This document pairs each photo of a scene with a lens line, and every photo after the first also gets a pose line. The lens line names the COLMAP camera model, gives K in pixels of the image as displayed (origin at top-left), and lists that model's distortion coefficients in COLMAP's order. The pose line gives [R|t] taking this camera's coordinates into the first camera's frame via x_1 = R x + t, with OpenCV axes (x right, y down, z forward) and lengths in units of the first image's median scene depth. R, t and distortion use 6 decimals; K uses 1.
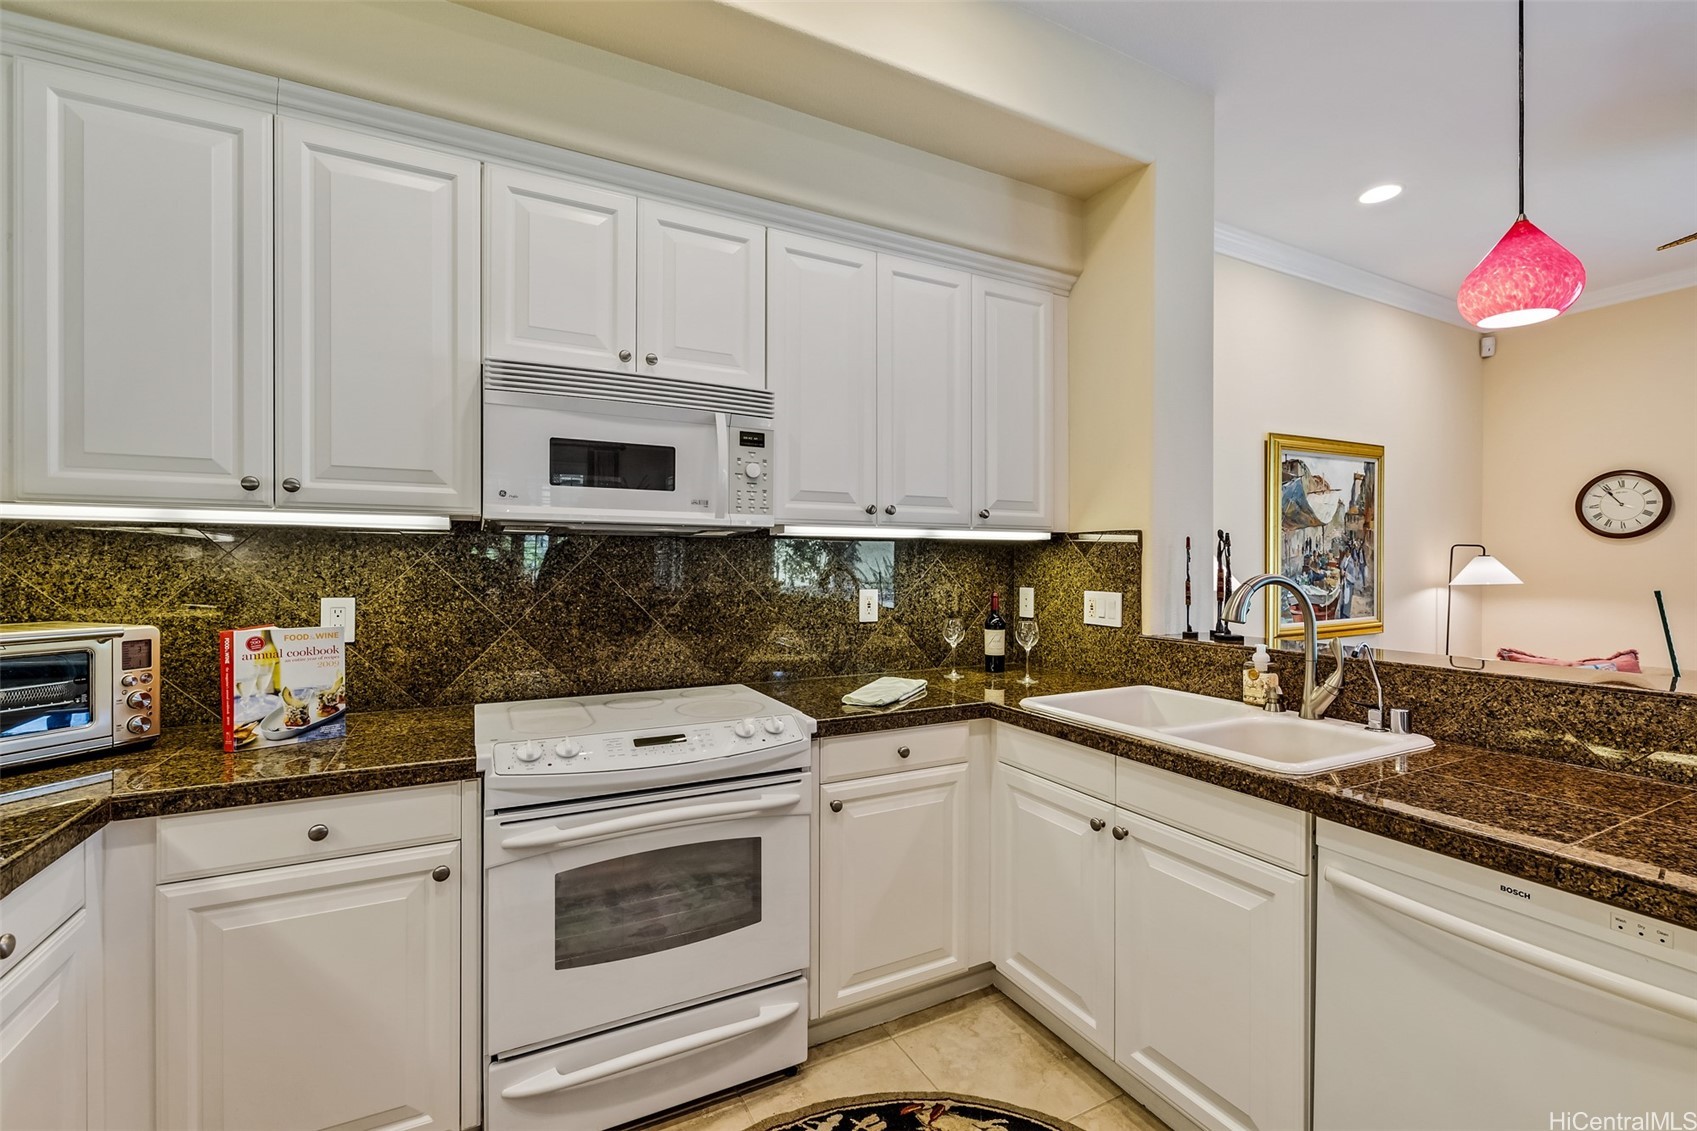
lens RADIAL K [[729.2, 0, 848.5], [0, 729.2, 565.5], [0, 0, 1]] dist [-0.000688, -0.000059]
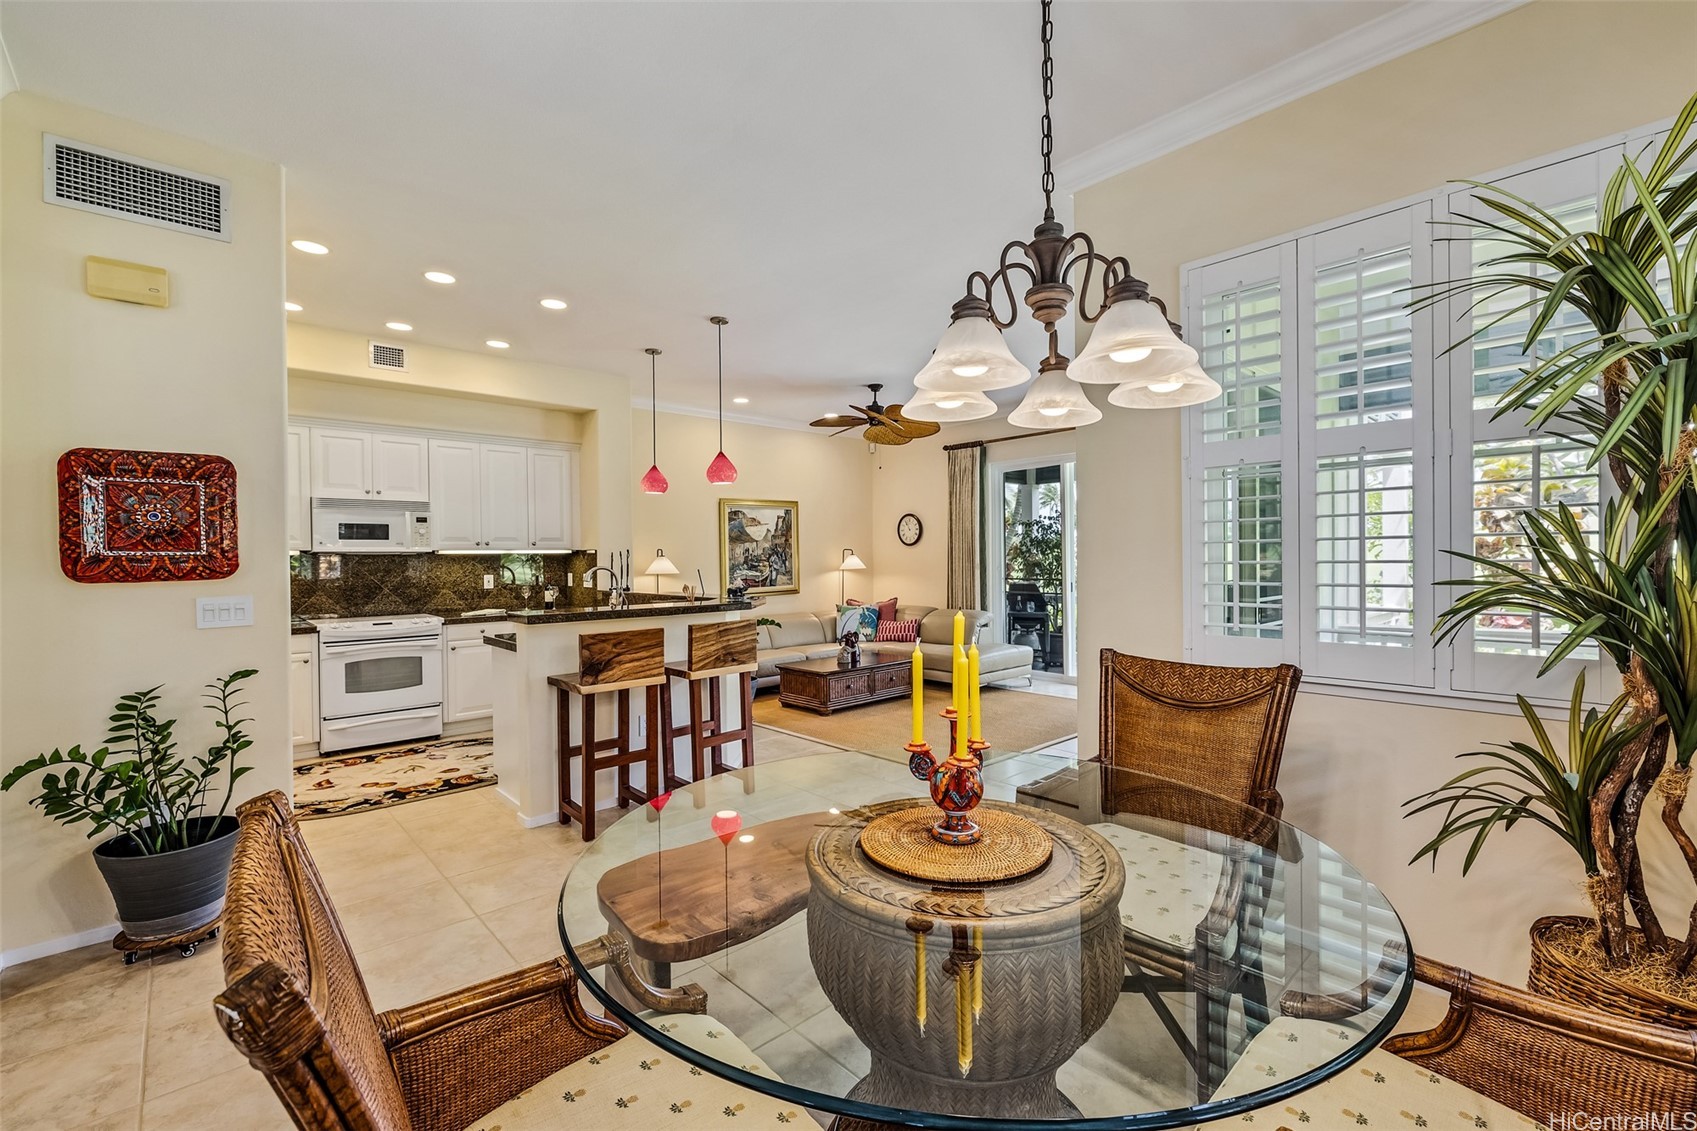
lens RADIAL K [[729.2, 0, 848.5], [0, 729.2, 565.5], [0, 0, 1]] dist [-0.000688, -0.000059]
pose [[0.966720, -0.015059, 0.255393, 0.748285], [0.012583, 0.999857, 0.011328, -0.013681], [-0.255527, -0.007737, 0.966771, -2.150862]]
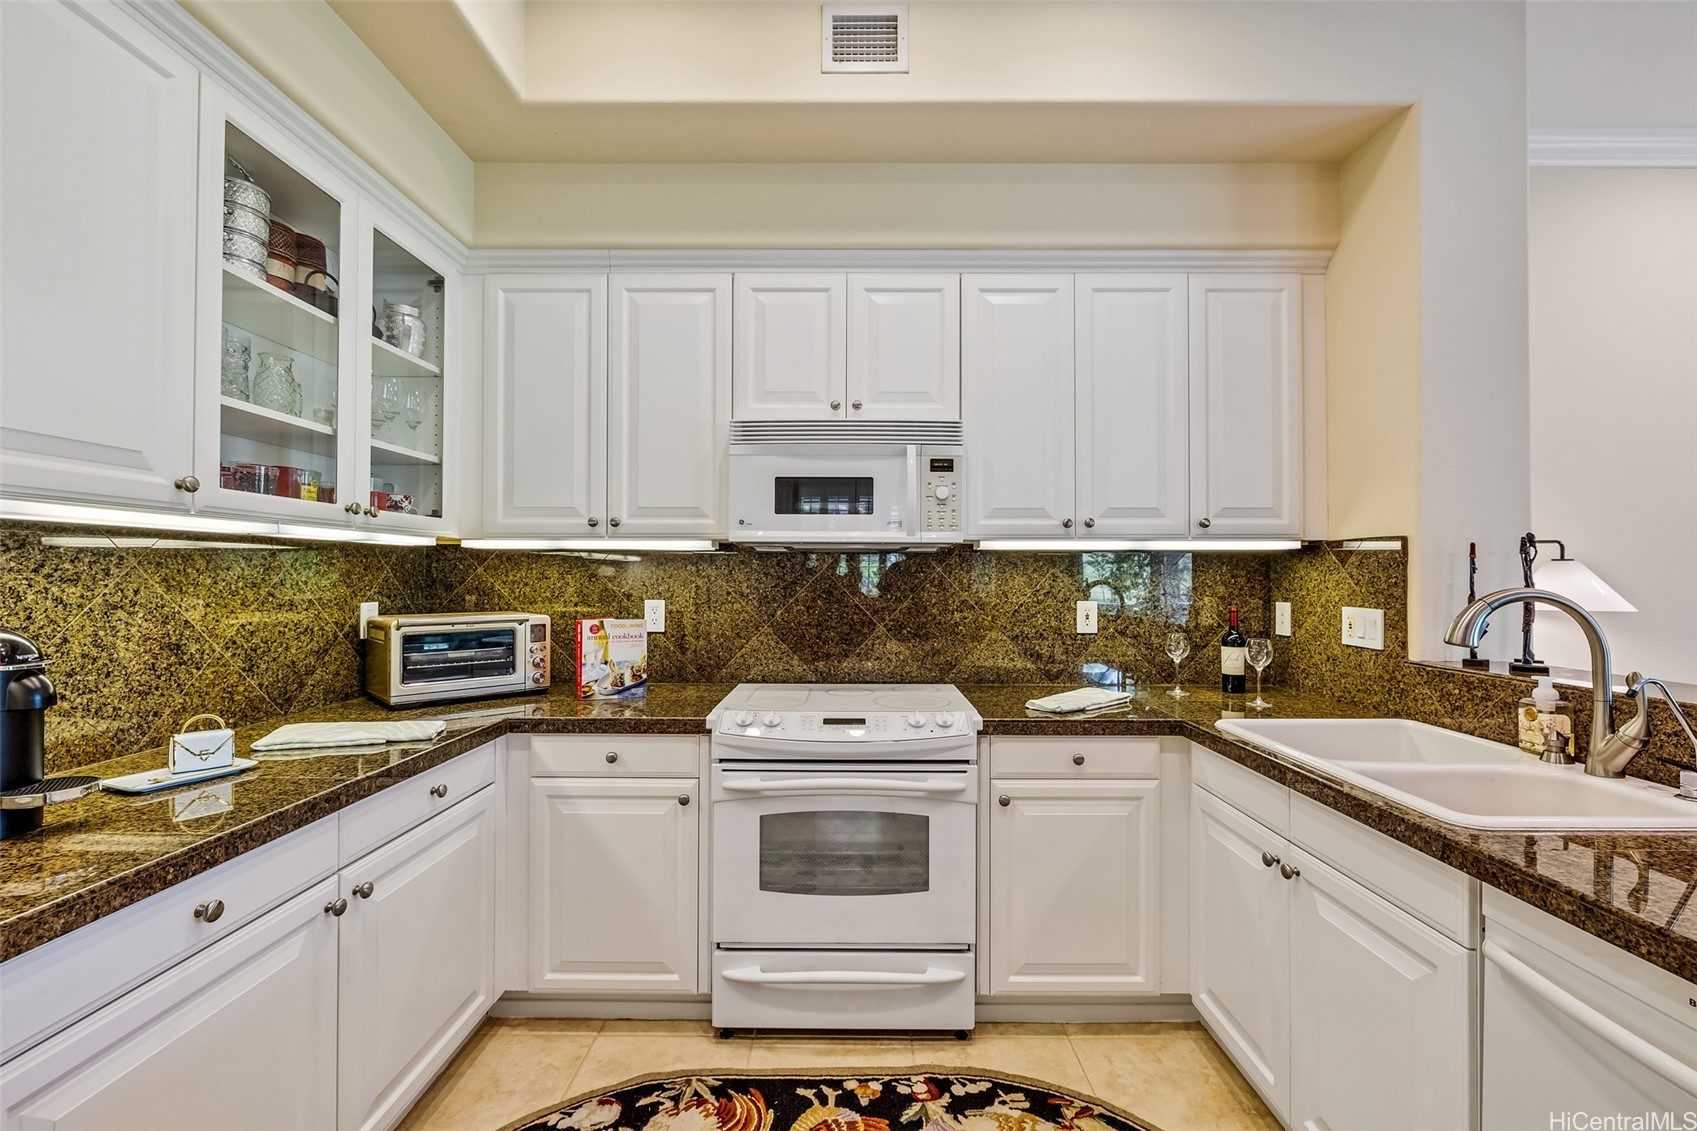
lens RADIAL K [[710.1, 0, 848.7], [0, 710.1, 568.2], [0, 0, 1]] dist [-0.001173, -0.000115]
pose [[0.884324, -0.005354, -0.466843, 0.263519], [-0.001215, 0.999904, -0.013768, 0.001417], [0.466873, 0.012743, 0.884233, -0.037158]]
